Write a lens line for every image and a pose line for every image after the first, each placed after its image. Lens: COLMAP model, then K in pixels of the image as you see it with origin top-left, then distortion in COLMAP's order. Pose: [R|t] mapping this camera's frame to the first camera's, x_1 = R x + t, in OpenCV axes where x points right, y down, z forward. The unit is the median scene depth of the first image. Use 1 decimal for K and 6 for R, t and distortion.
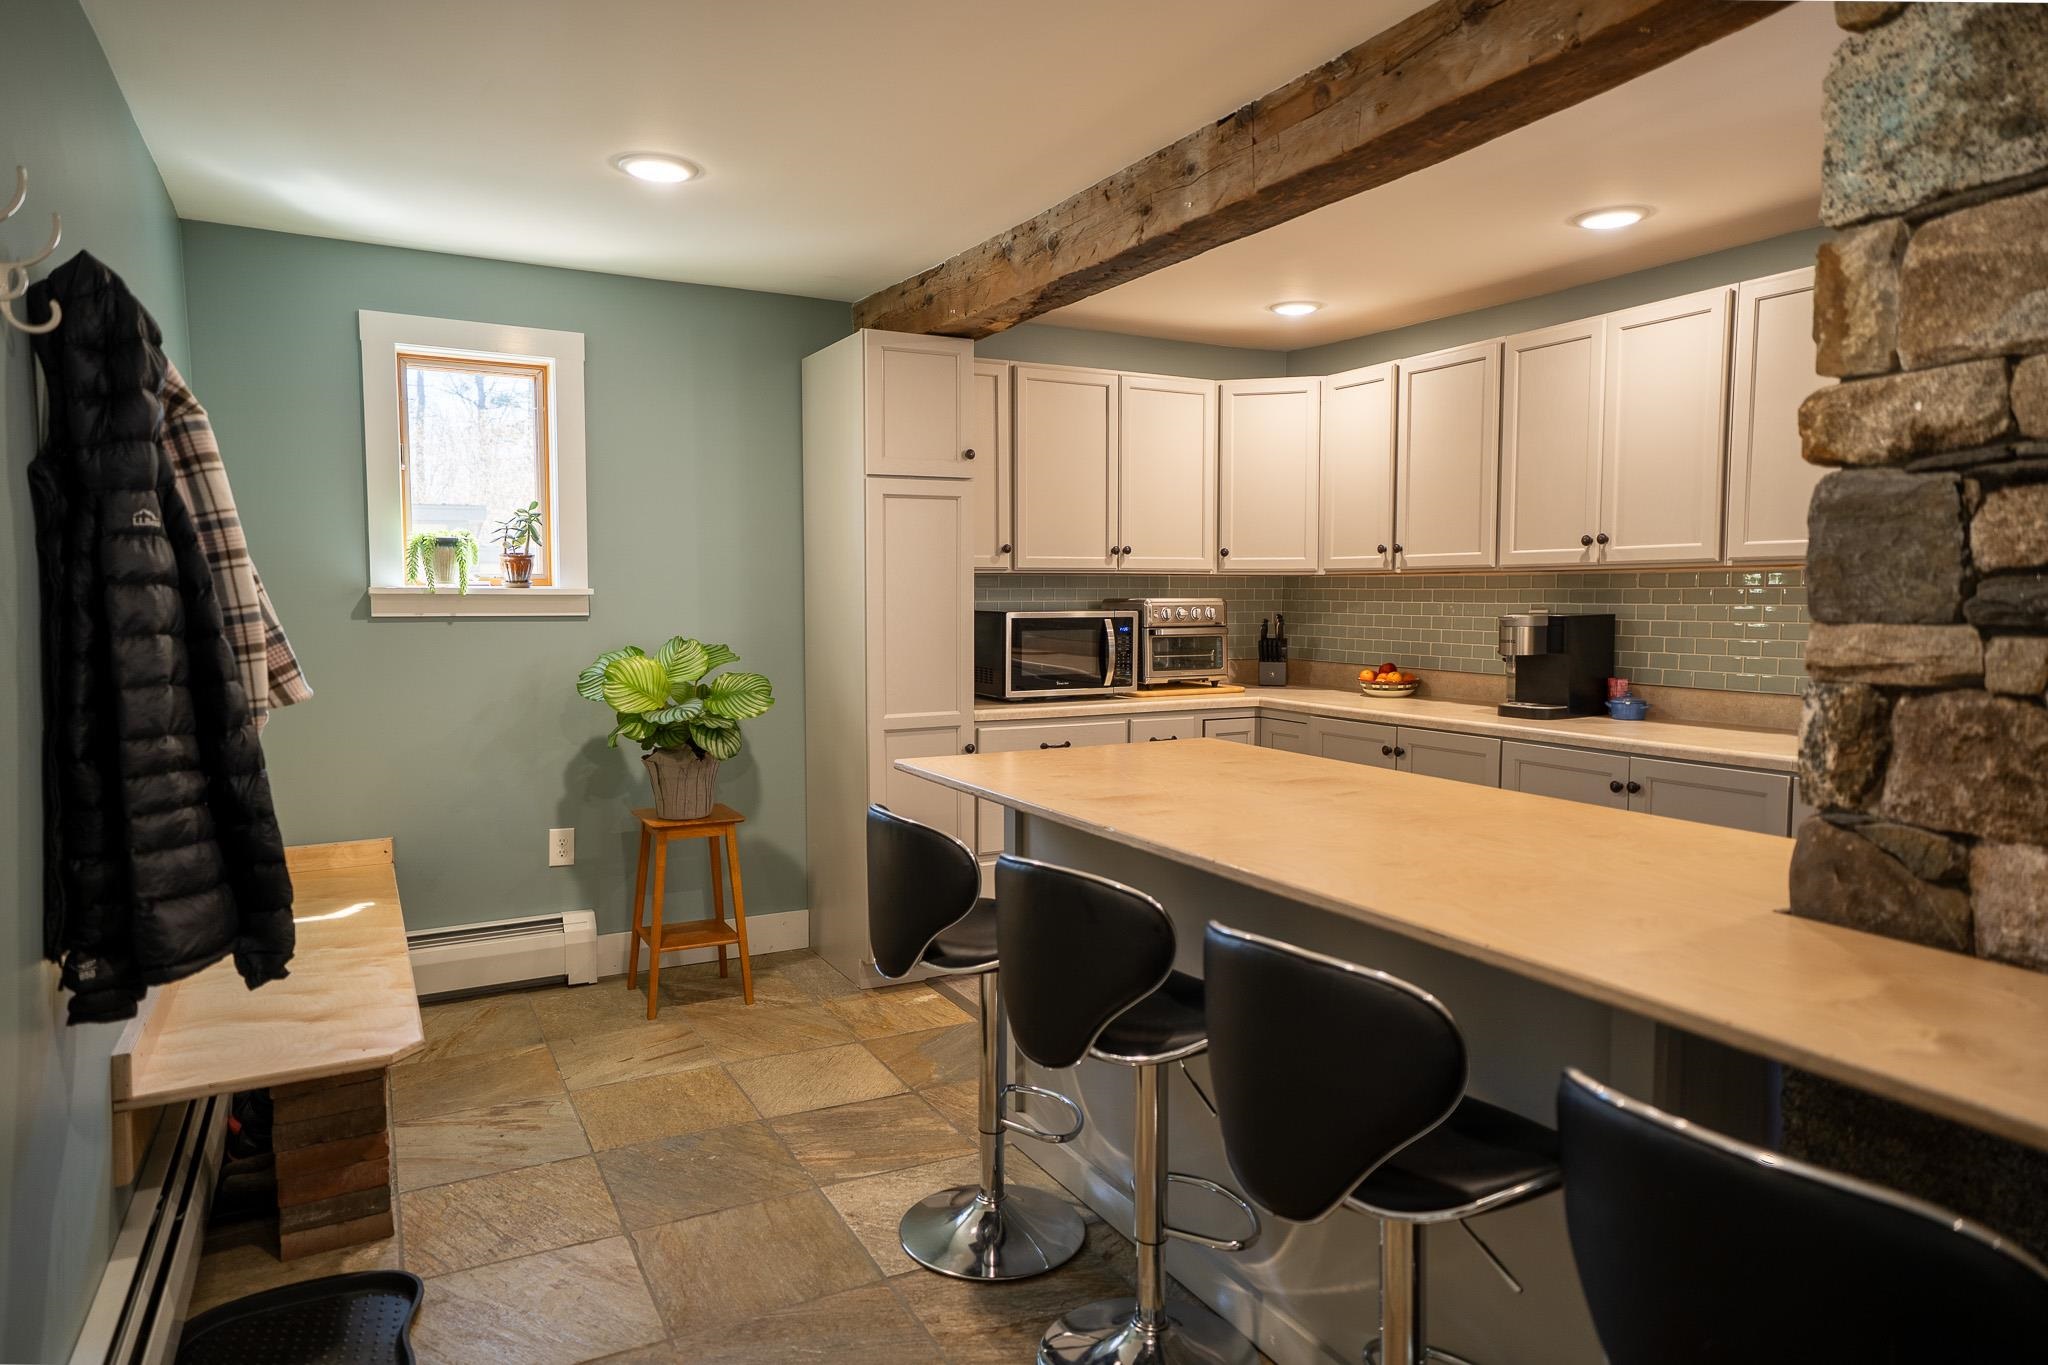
lens RADIAL K [[1286.6, 0, 1035.4], [0, 1286.6, 692.1], [0, 0, 1]] dist [0.035136, 0.023800]
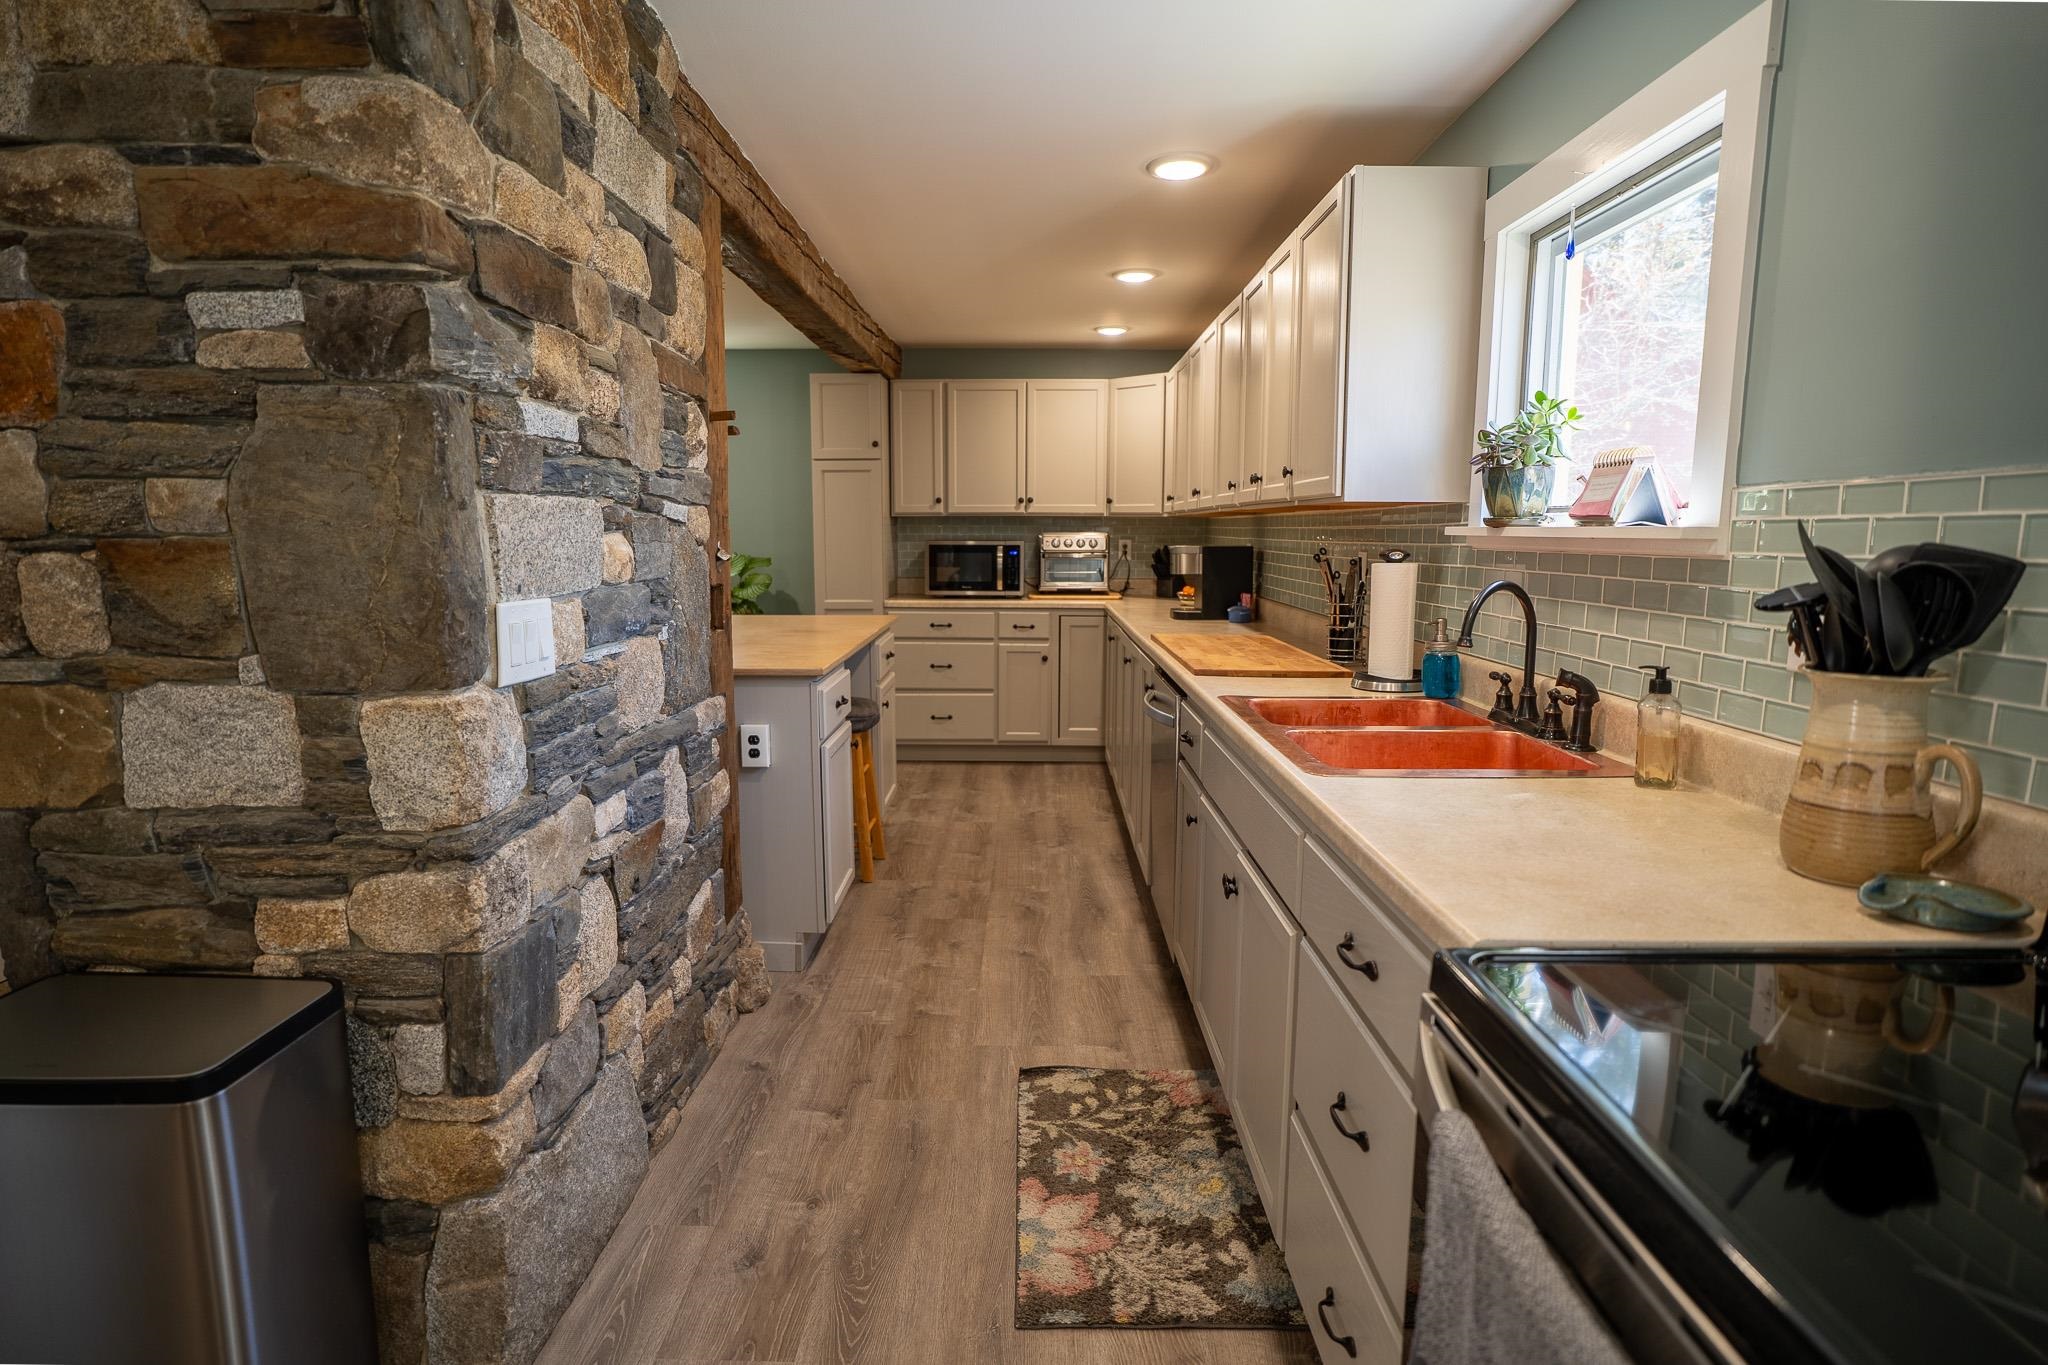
lens RADIAL K [[1072.9, 0, 1010.6], [0, 1072.9, 690.4], [0, 0, 1]] dist [-0.021177, 0.014278]
pose [[0.879418, 0.076173, -0.469916, 0.794305], [-0.041436, 0.995617, 0.083843, 0.007919], [0.474243, -0.054262, 0.878720, -0.143268]]
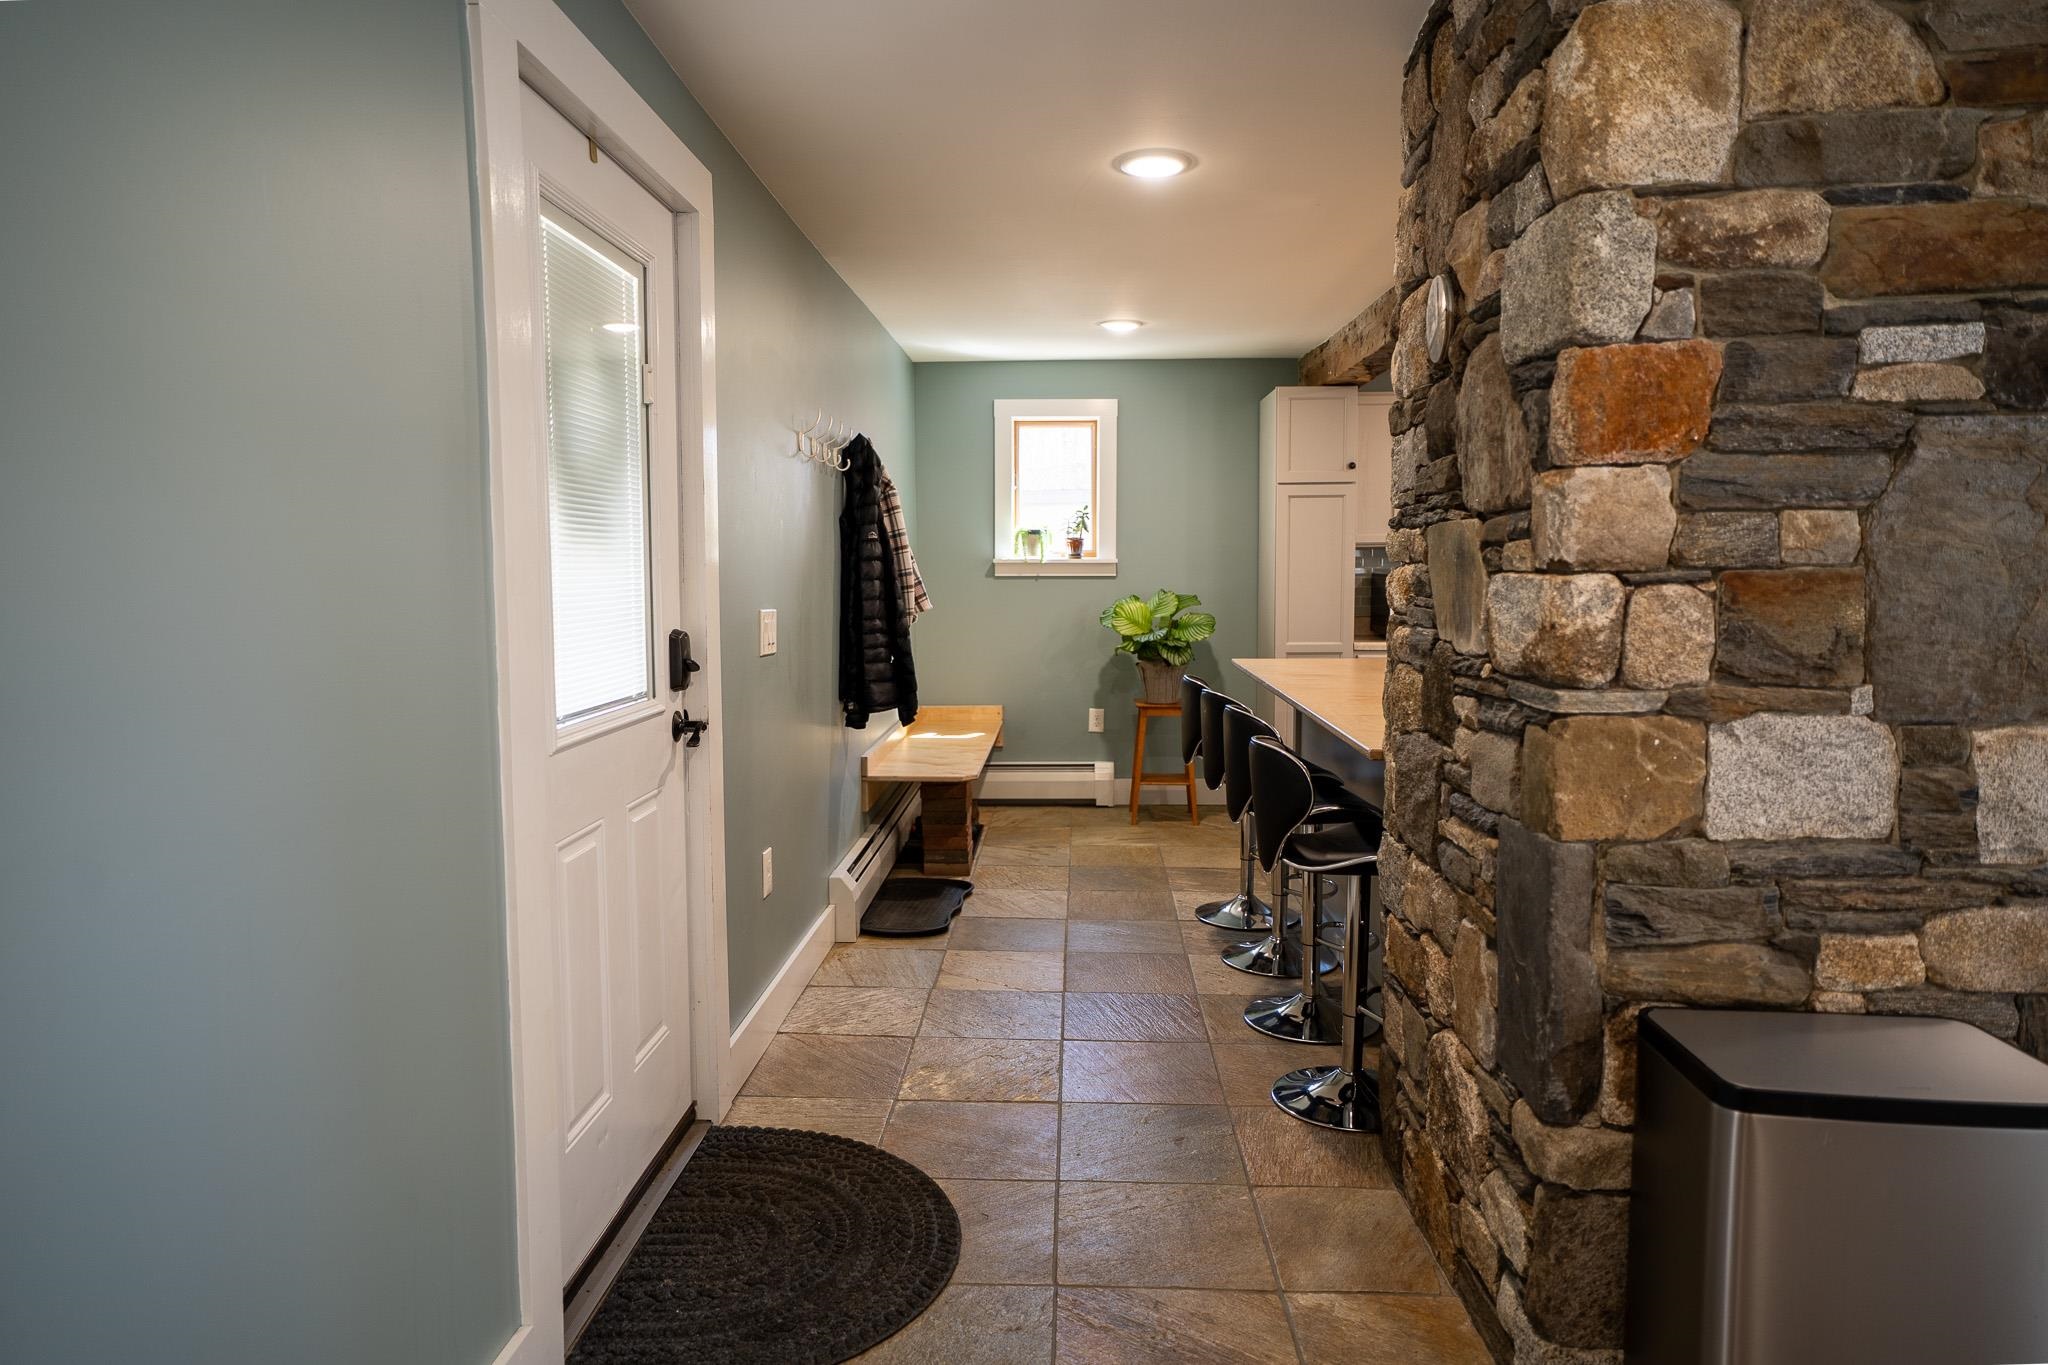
lens RADIAL K [[1286.6, 0, 1032.1], [0, 1286.6, 689.3], [0, 0, 1]] dist [0.035136, 0.023800]
pose [[0.870491, 0.047028, -0.489933, 0.376012], [-0.034953, 0.998818, 0.033771, 0.032877], [0.490942, -0.012273, 0.871106, -0.466545]]
